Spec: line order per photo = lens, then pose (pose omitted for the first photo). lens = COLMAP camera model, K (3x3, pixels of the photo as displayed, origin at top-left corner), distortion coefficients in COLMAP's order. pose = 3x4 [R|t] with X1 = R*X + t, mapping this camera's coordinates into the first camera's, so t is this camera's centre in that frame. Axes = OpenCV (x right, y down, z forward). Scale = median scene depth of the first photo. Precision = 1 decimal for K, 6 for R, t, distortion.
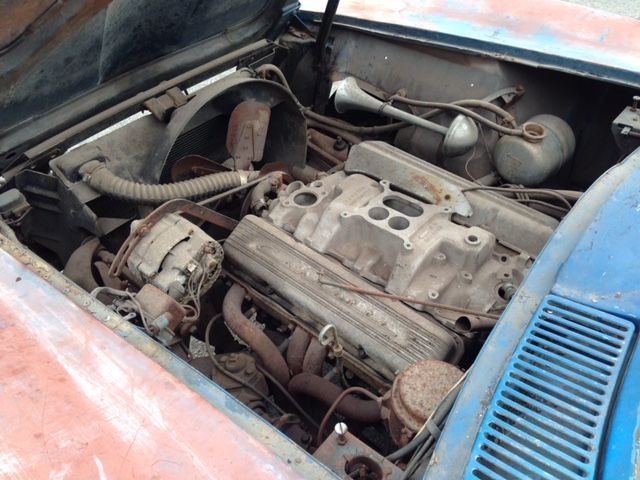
lens RADIAL K [[574.2, 0, 318.2], [0, 574.2, 242.3], [0, 0, 1]] dist [0.170799, -0.242357]
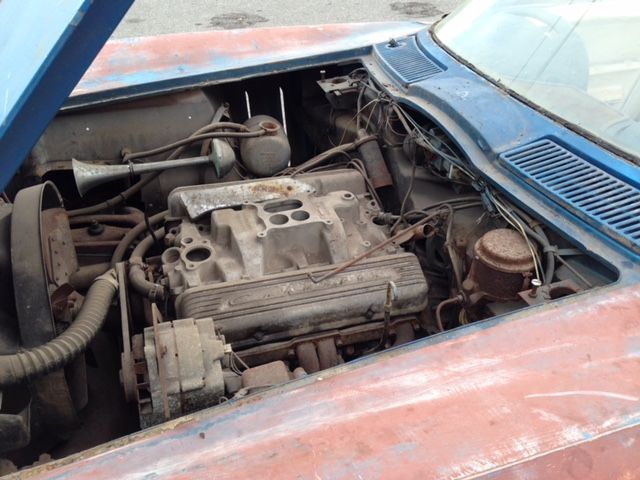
lens RADIAL K [[574.2, 0, 318.2], [0, 574.2, 242.3], [0, 0, 1]] dist [0.170799, -0.242357]
pose [[0.521291, -0.481301, 0.704702, -0.643499], [0.560288, 0.815899, 0.142784, -0.128660], [-0.643688, 0.320404, 0.694988, 0.211933]]
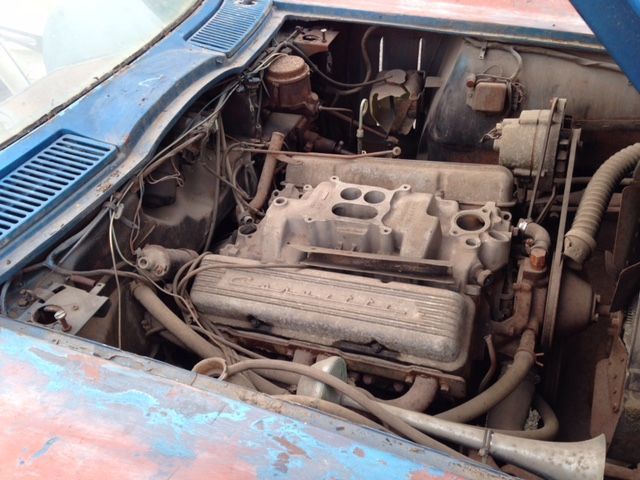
lens RADIAL K [[574.2, 0, 318.2], [0, 574.2, 242.3], [0, 0, 1]] dist [0.170799, -0.242357]
pose [[-0.940516, 0.296134, -0.166534, 0.379474], [-0.122663, 0.161133, 0.979280, -0.980996], [0.316832, 0.941457, -0.115224, 1.155753]]
